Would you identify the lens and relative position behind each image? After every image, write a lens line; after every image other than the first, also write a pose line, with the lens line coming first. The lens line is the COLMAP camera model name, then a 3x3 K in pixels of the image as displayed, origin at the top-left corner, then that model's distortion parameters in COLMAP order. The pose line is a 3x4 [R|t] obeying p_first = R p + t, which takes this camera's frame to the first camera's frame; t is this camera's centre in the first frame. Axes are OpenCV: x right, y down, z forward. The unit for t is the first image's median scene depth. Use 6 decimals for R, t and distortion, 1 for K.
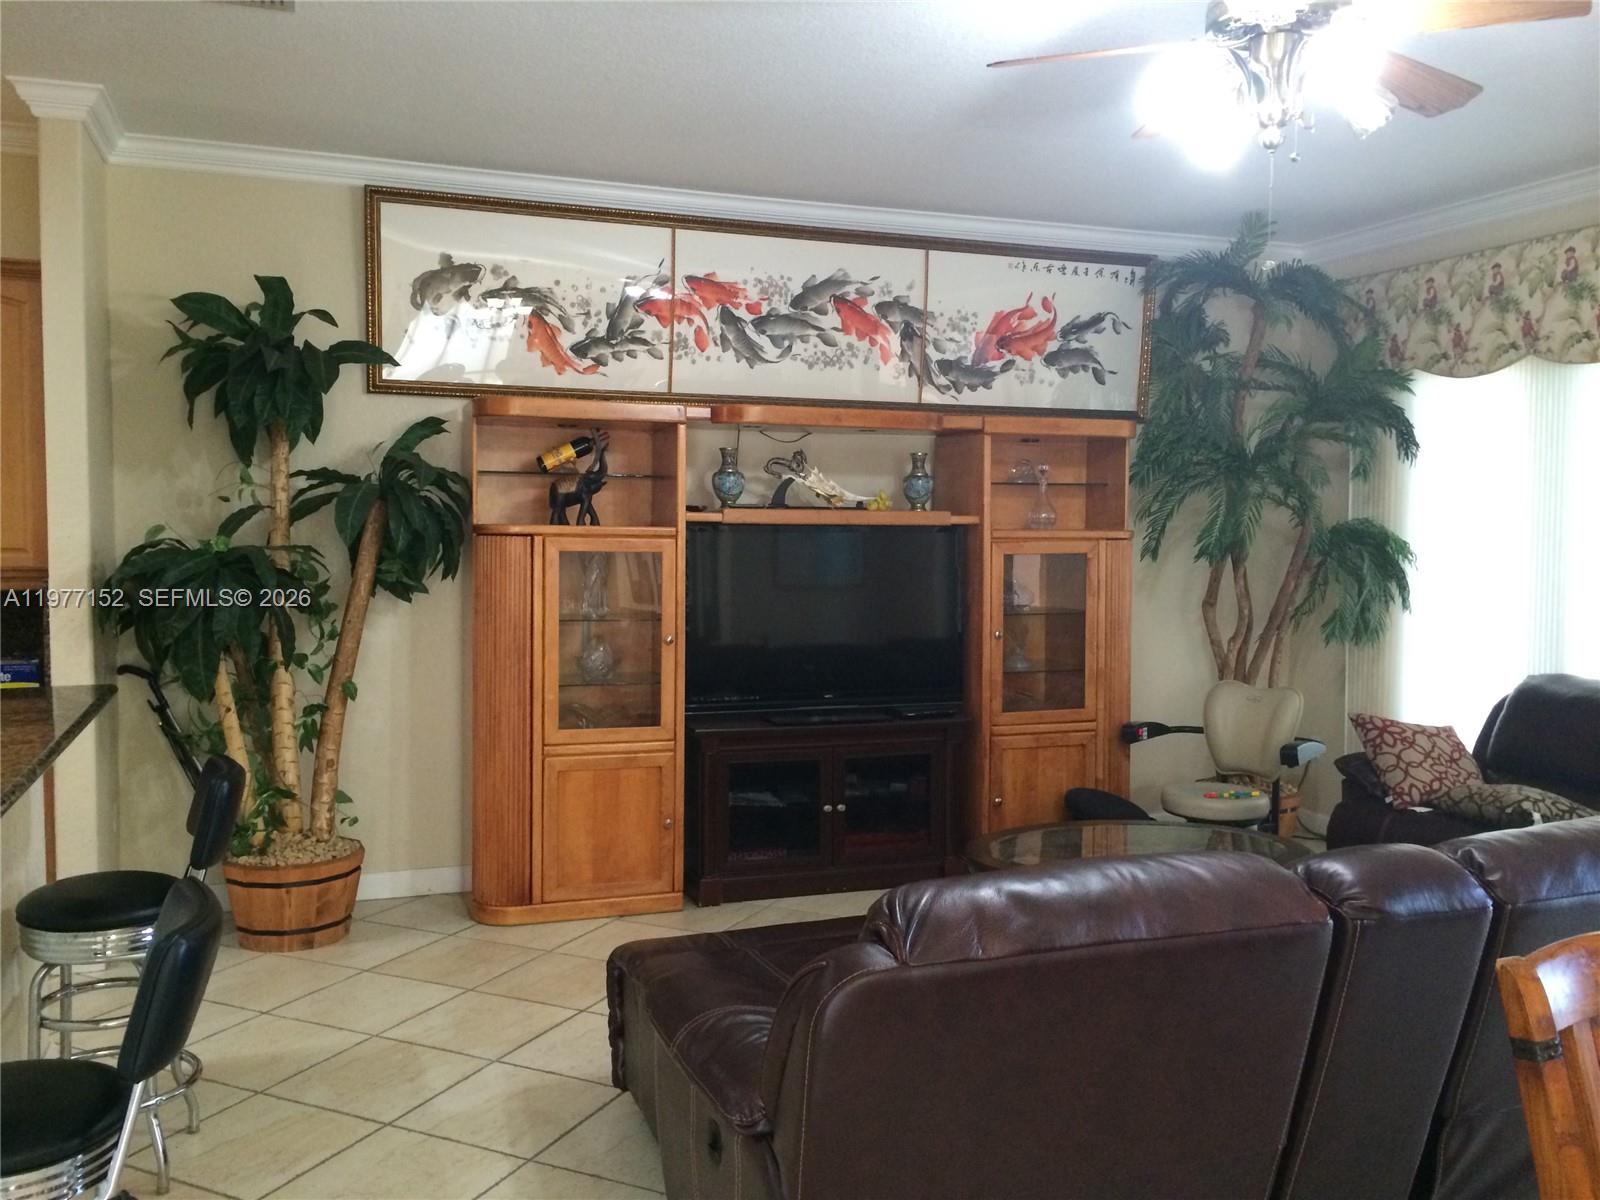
lens RADIAL K [[1379.9, 0, 801.3], [0, 1379.9, 598.1], [0, 0, 1]] dist [0.083212, -0.104163]
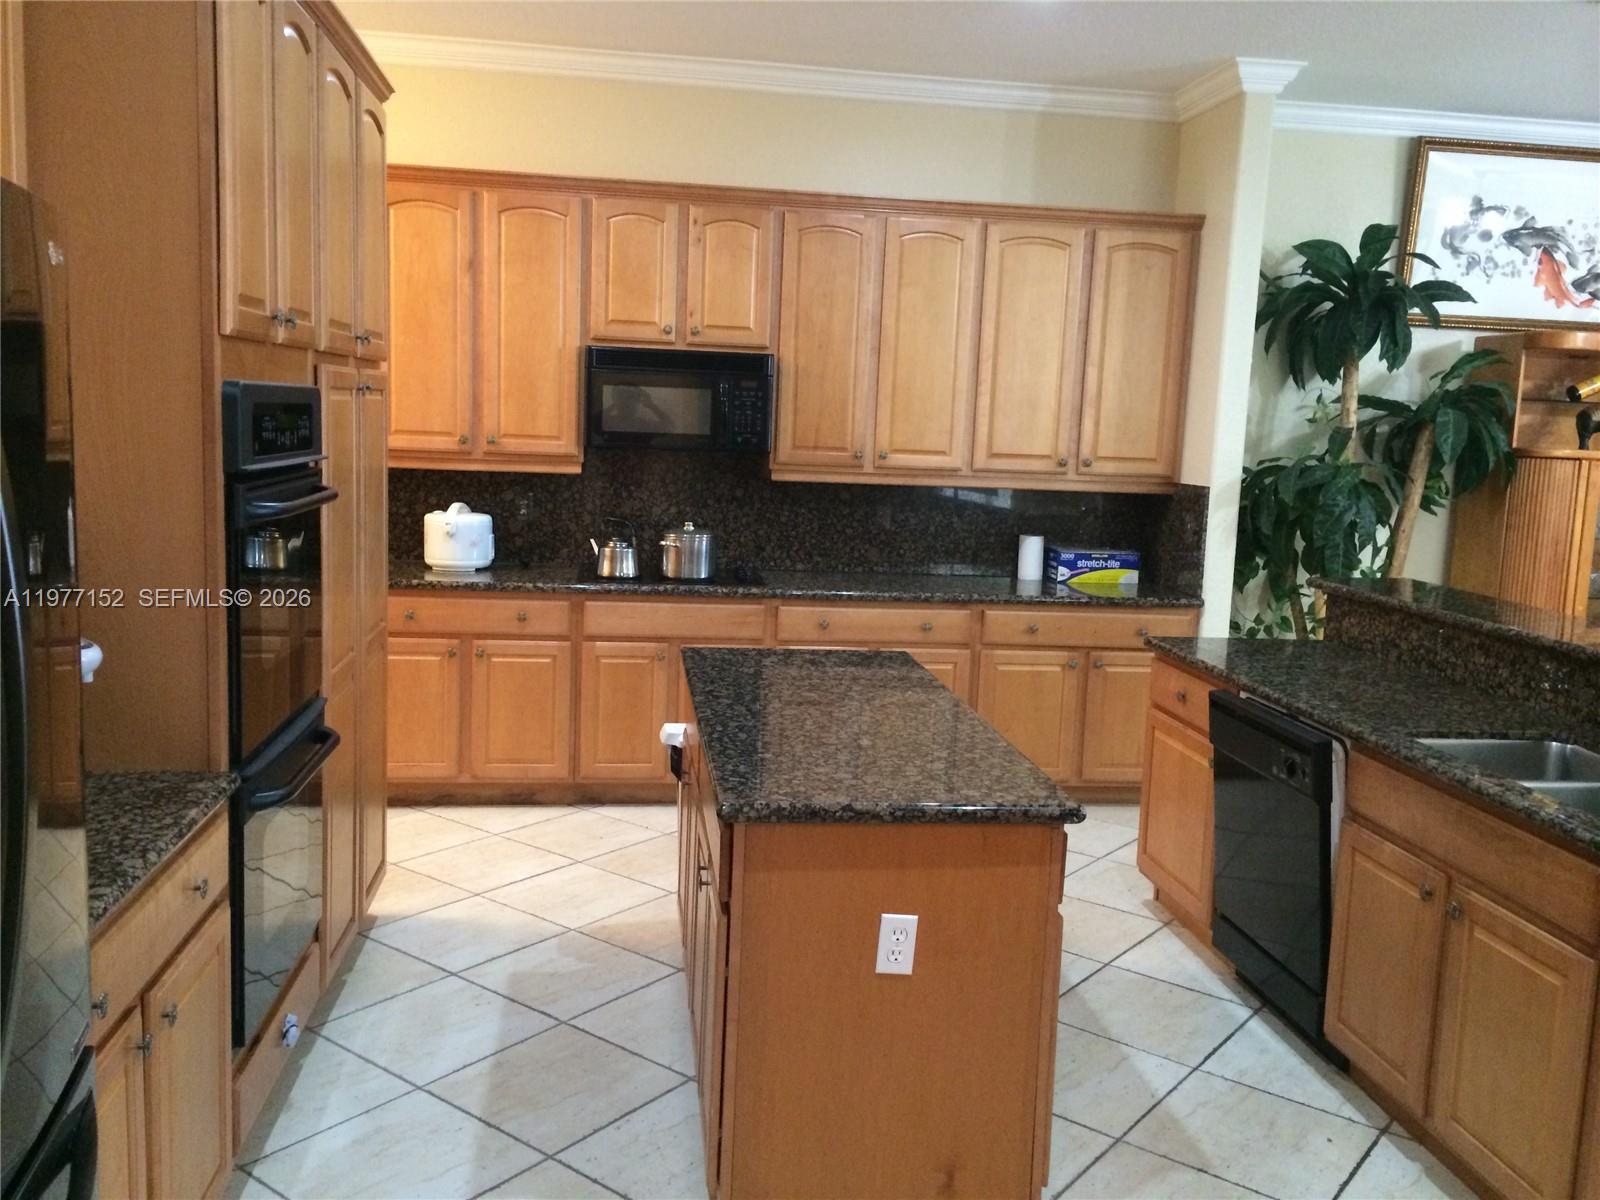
lens RADIAL K [[1379.9, 0, 801.5], [0, 1379.9, 588.2], [0, 0, 1]] dist [0.083212, -0.104163]
pose [[0.976444, 0.056141, -0.208340, -0.517822], [-0.042977, 0.996814, 0.067186, 0.007438], [0.211448, -0.056649, 0.975746, -0.199455]]
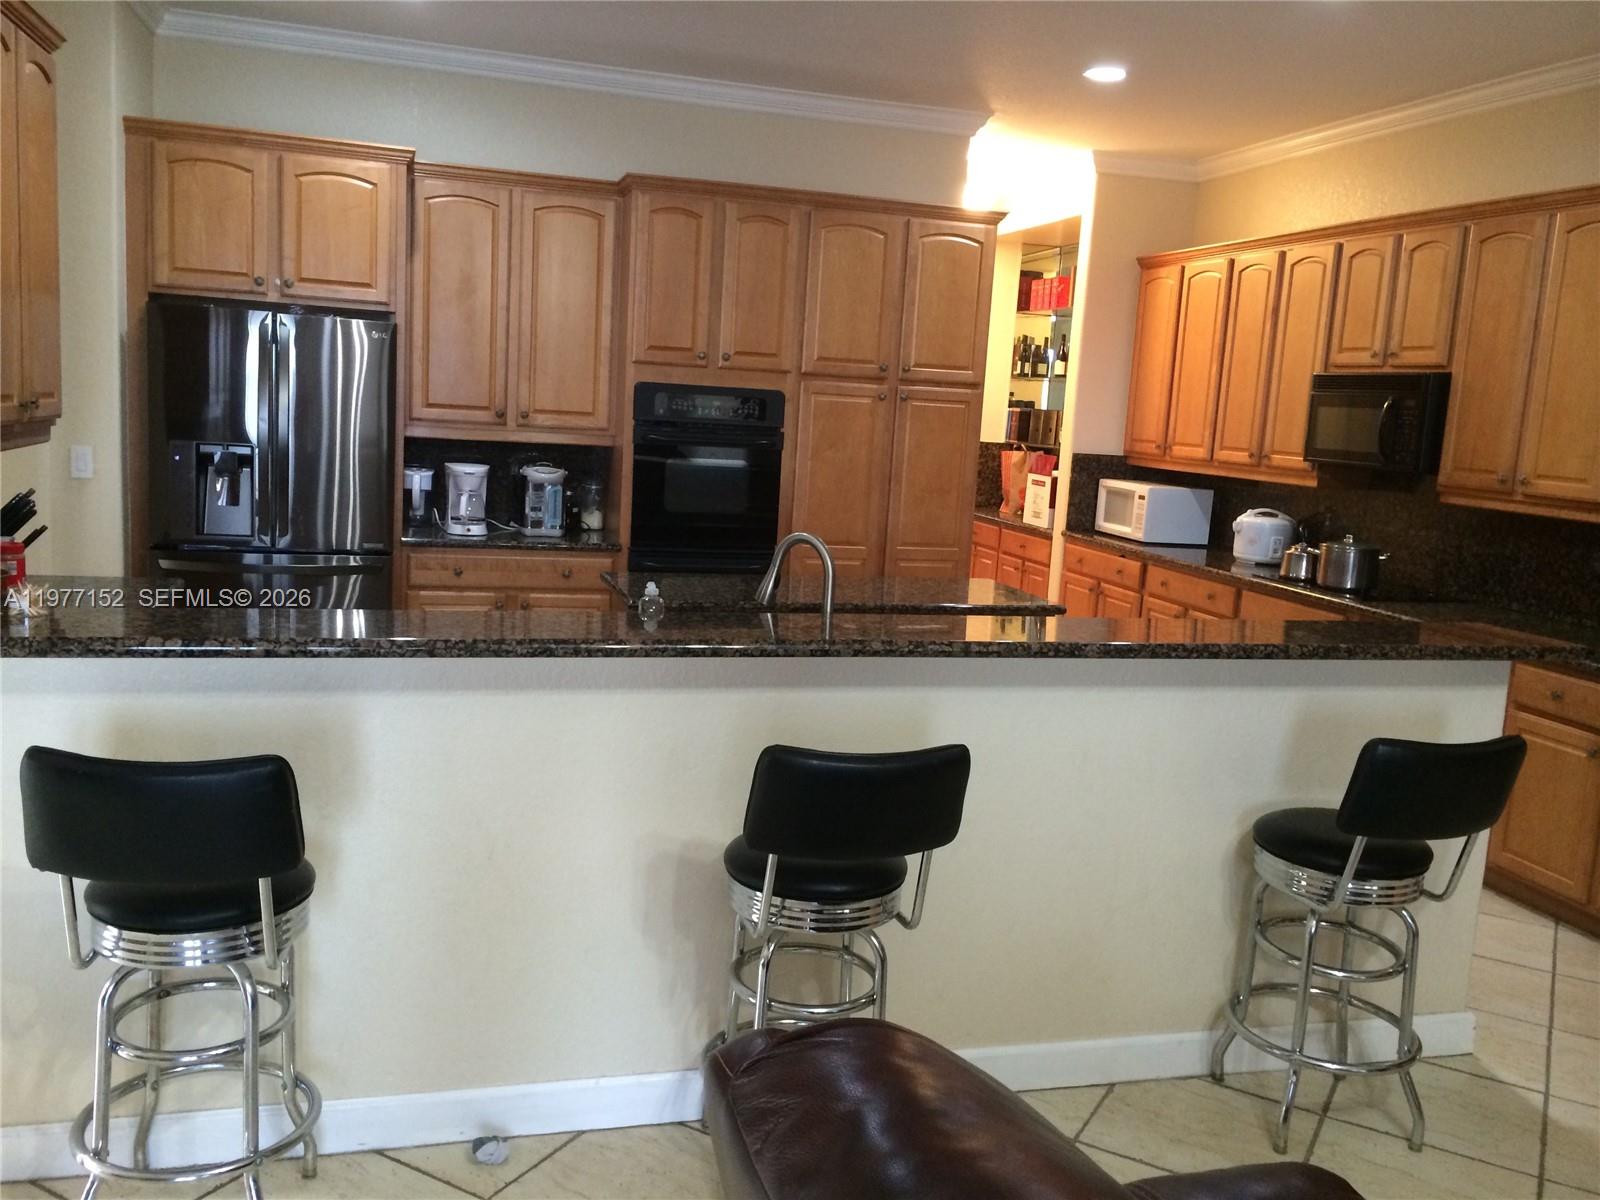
lens RADIAL K [[1379.9, 0, 802.1], [0, 1379.9, 600.9], [0, 0, 1]] dist [0.083212, -0.104163]
pose [[-0.075181, 0.131986, -0.988396, 0.284676], [-0.119609, 0.982852, 0.140344, -0.019639], [0.989970, 0.128772, -0.058105, 0.425387]]
